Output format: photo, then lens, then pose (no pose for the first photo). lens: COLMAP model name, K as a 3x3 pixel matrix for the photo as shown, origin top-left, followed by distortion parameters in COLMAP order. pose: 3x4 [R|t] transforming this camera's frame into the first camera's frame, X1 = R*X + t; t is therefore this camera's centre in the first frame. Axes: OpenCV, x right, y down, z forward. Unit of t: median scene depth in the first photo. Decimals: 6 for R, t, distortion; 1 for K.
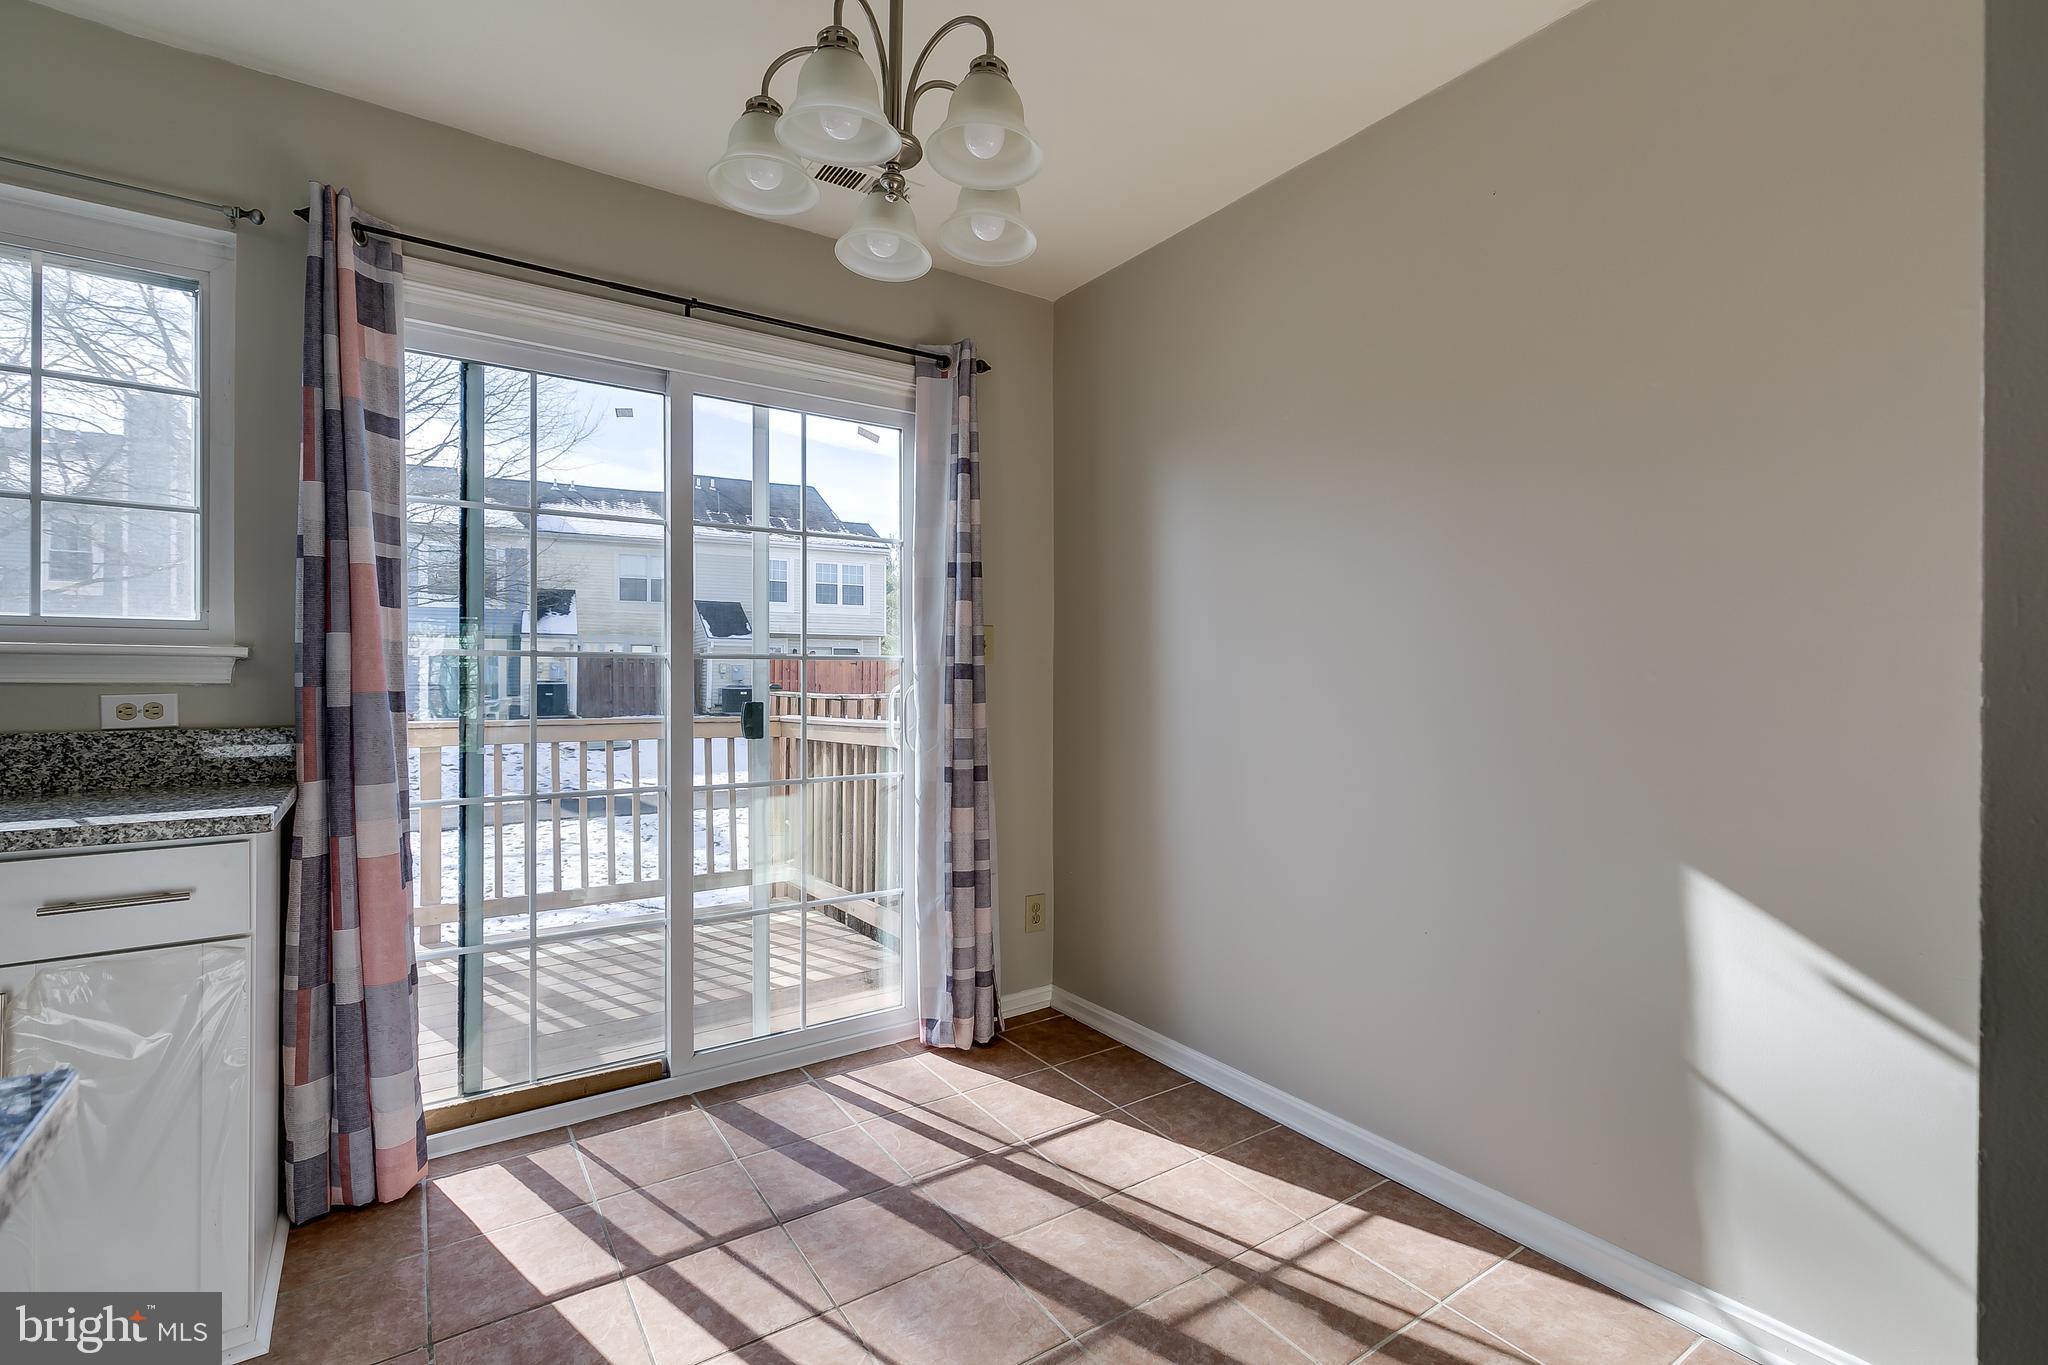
lens RADIAL K [[914.5, 0, 1054.8], [0, 914.5, 678.3], [0, 0, 1]] dist [-0.004380, 0.000379]
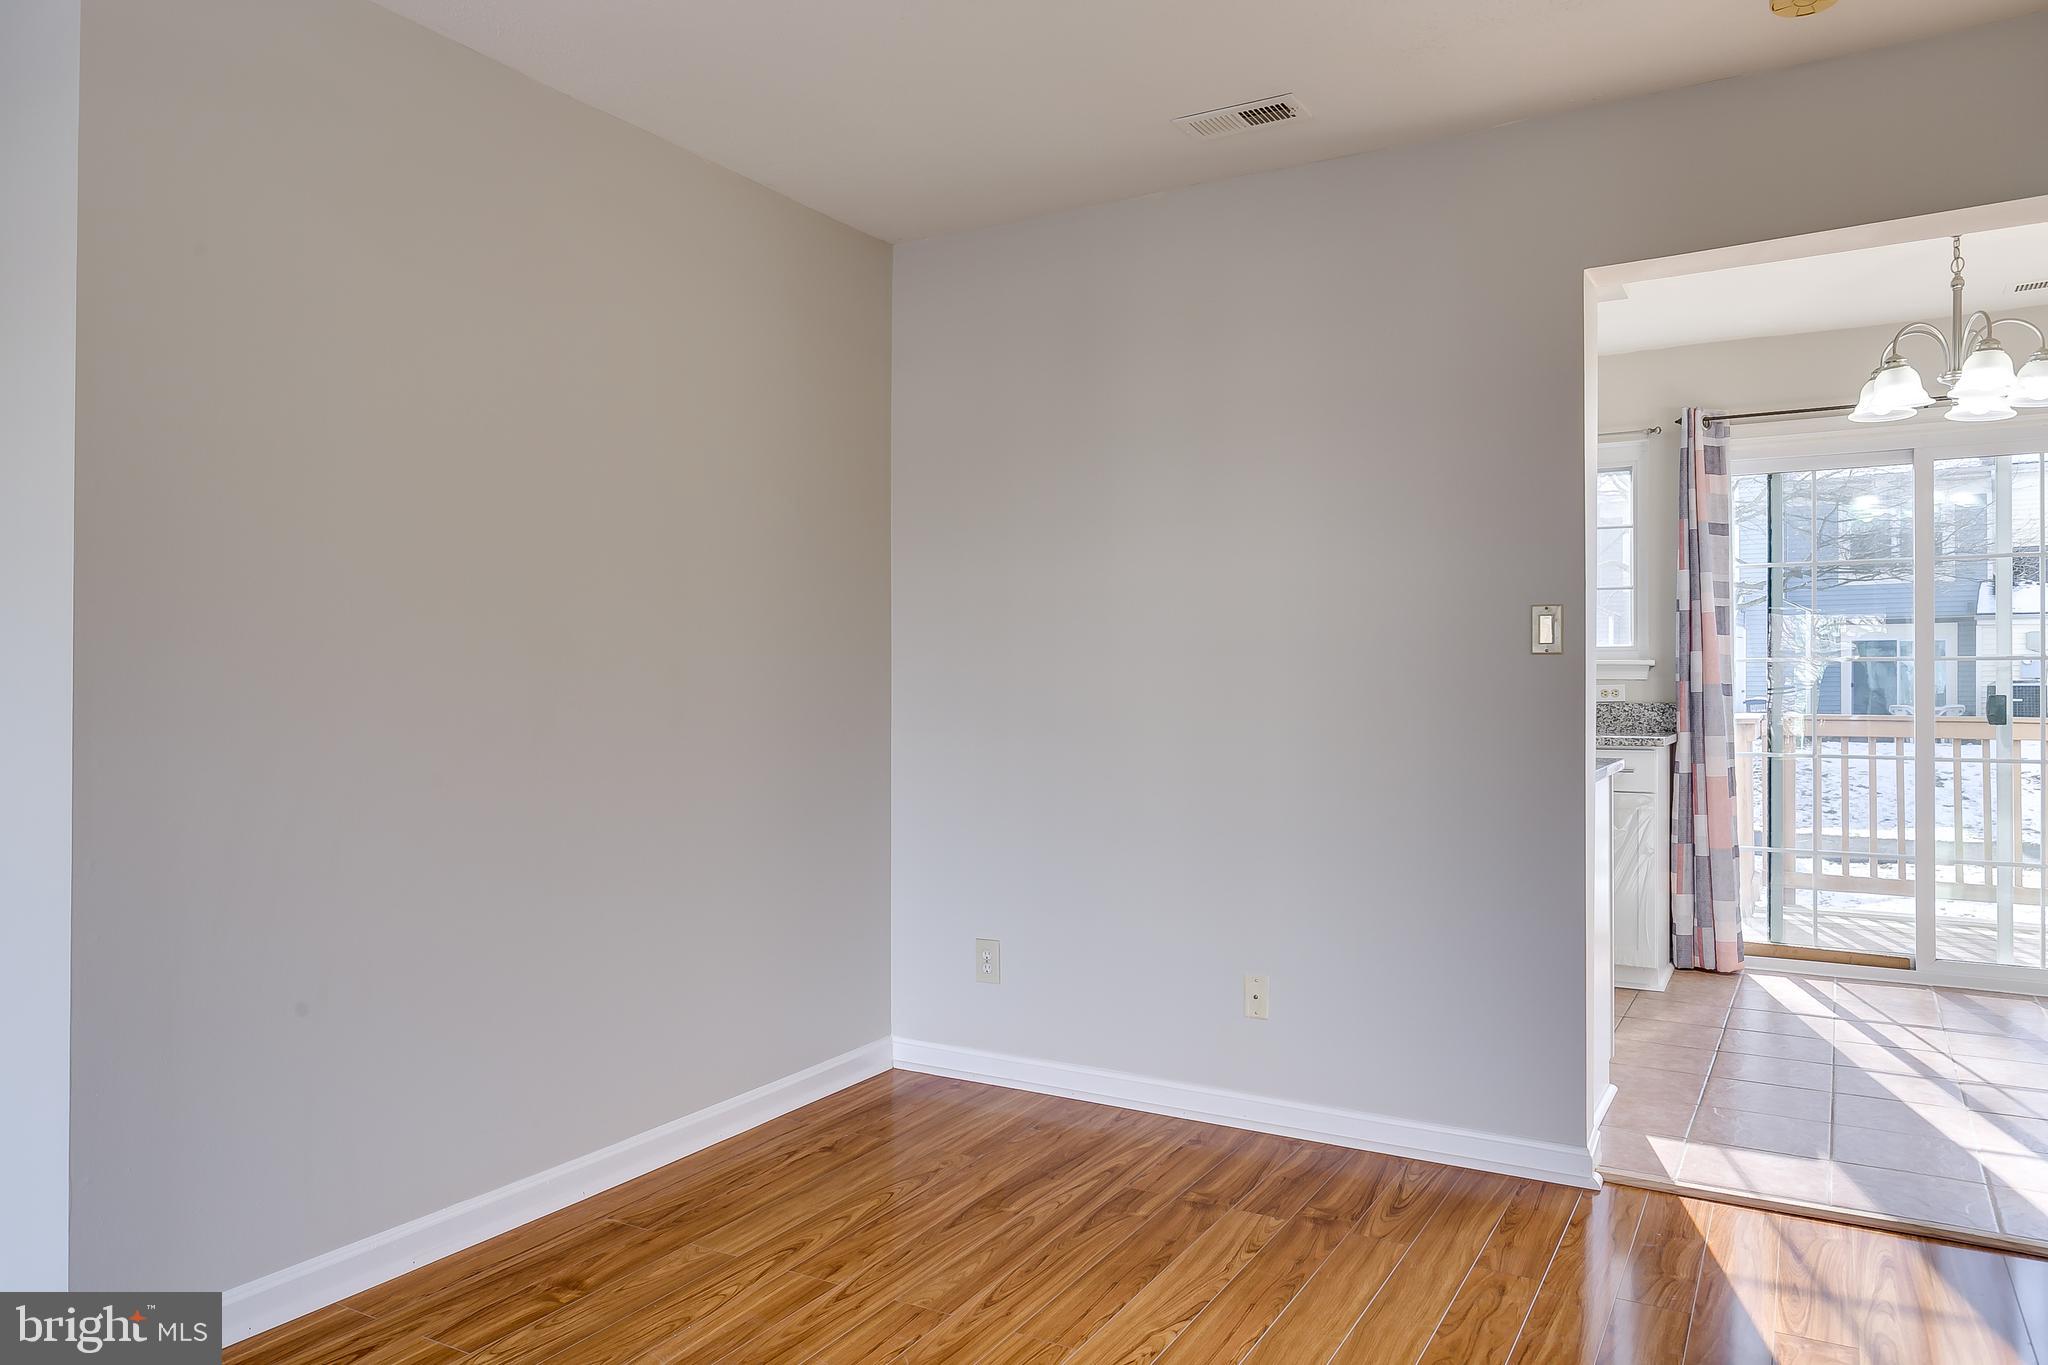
lens RADIAL K [[1343.4, 0, 1035.6], [0, 1343.4, 681.3], [0, 0, 1]] dist [0.008408, 0.000624]
pose [[0.406030, -0.002317, -0.913857, 1.130673], [0.003855, 0.999992, -0.000823, 0.007119], [0.913852, -0.003189, 0.406035, -1.291990]]
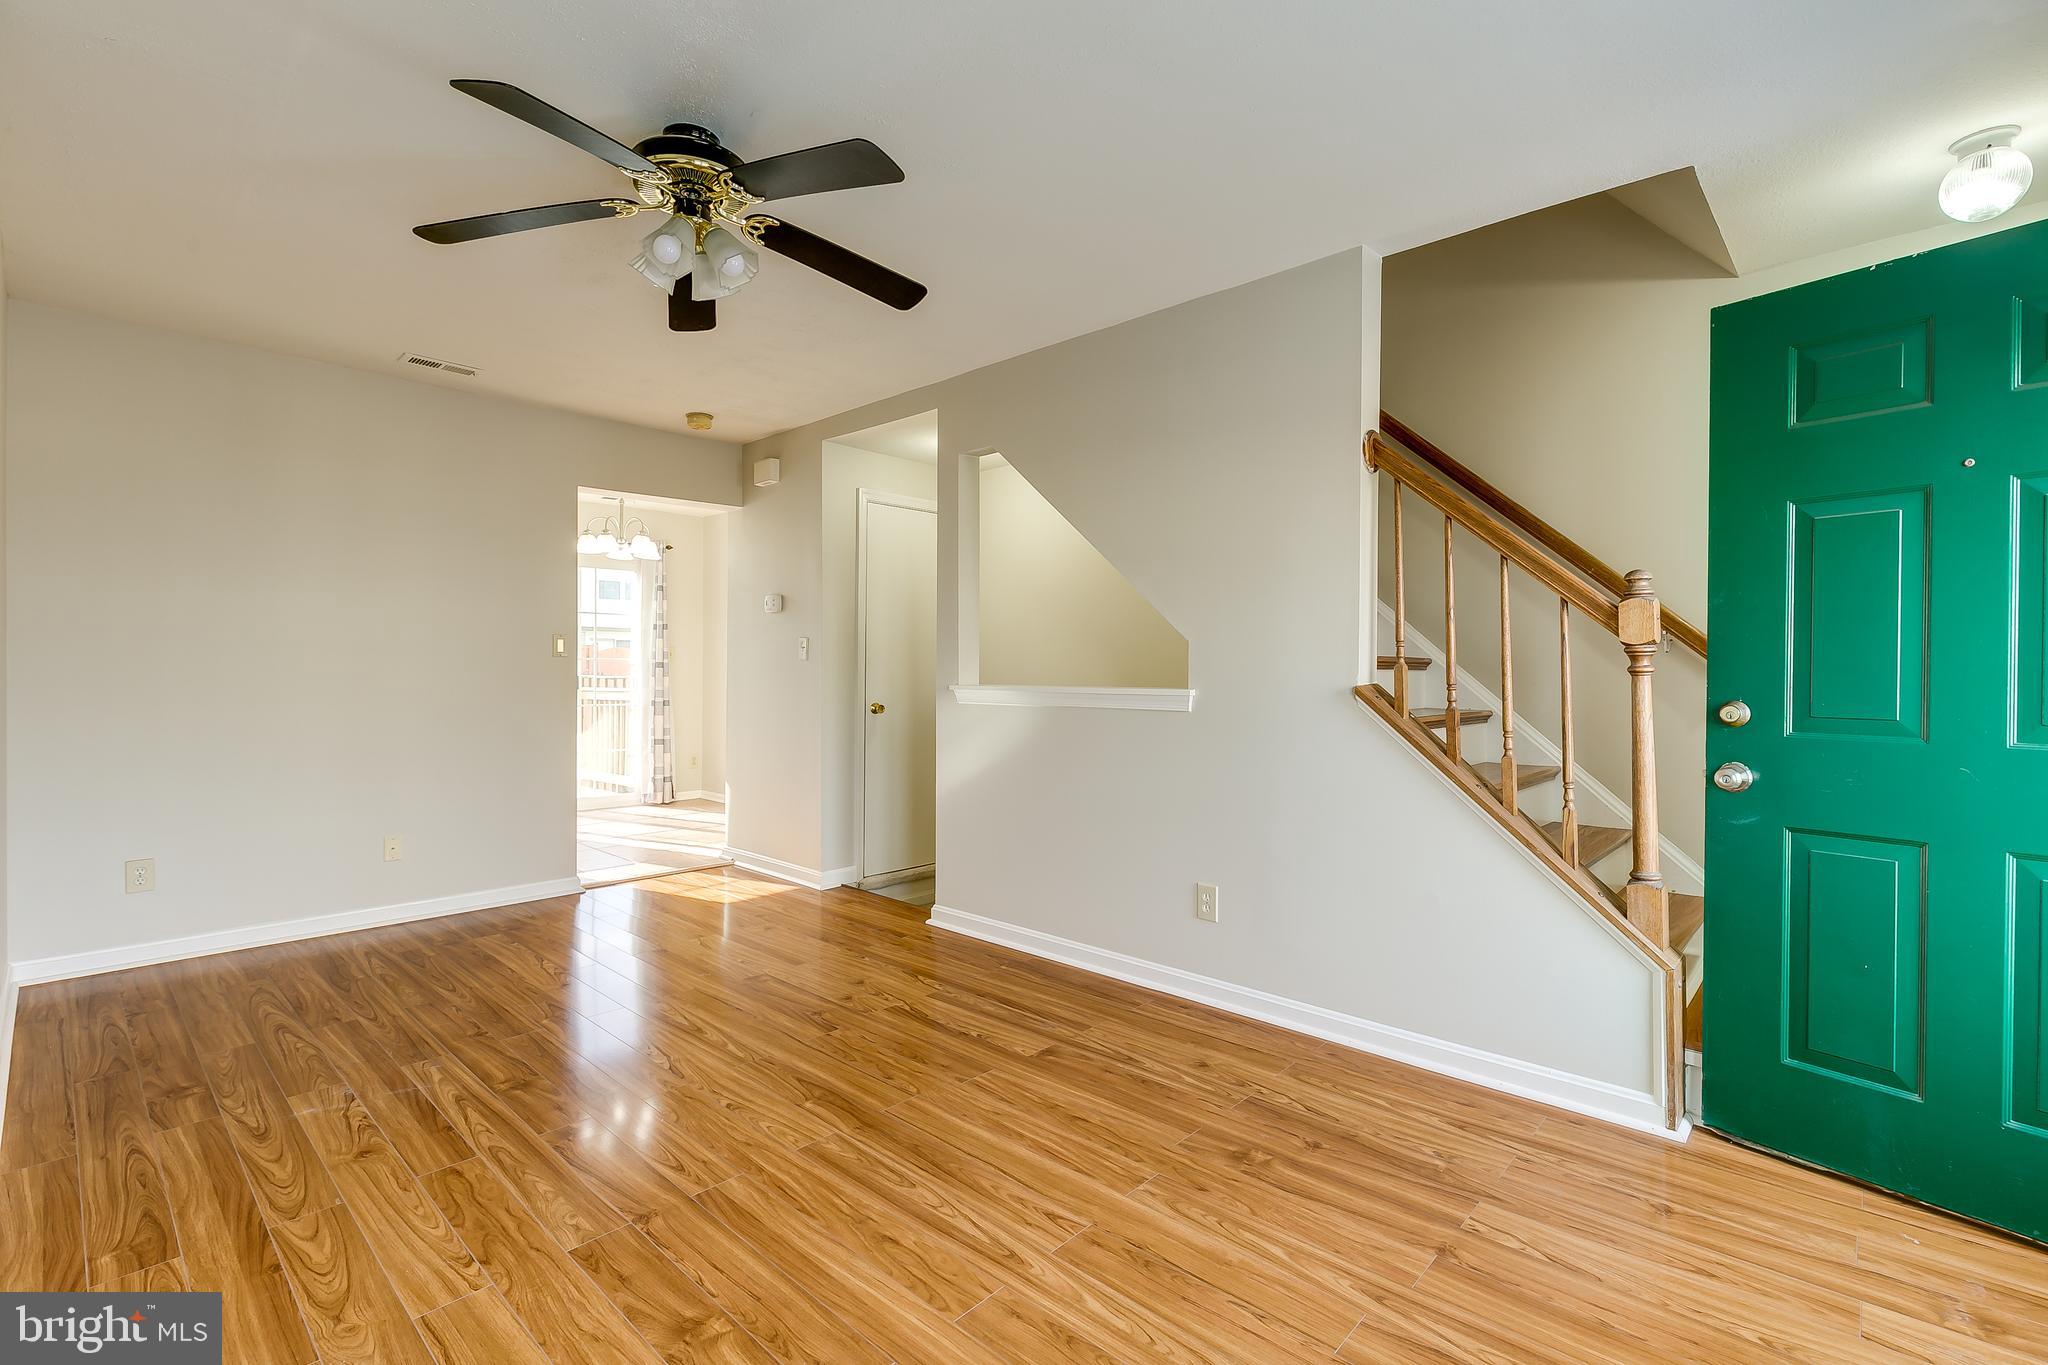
lens RADIAL K [[914.5, 0, 1035.6], [0, 914.5, 672.8], [0, 0, 1]] dist [-0.004380, 0.000379]
pose [[0.976771, 0.006894, 0.214175, 0.600465], [-0.007740, 0.999965, 0.003112, -0.001502], [-0.214146, -0.004698, 0.976790, -2.757072]]
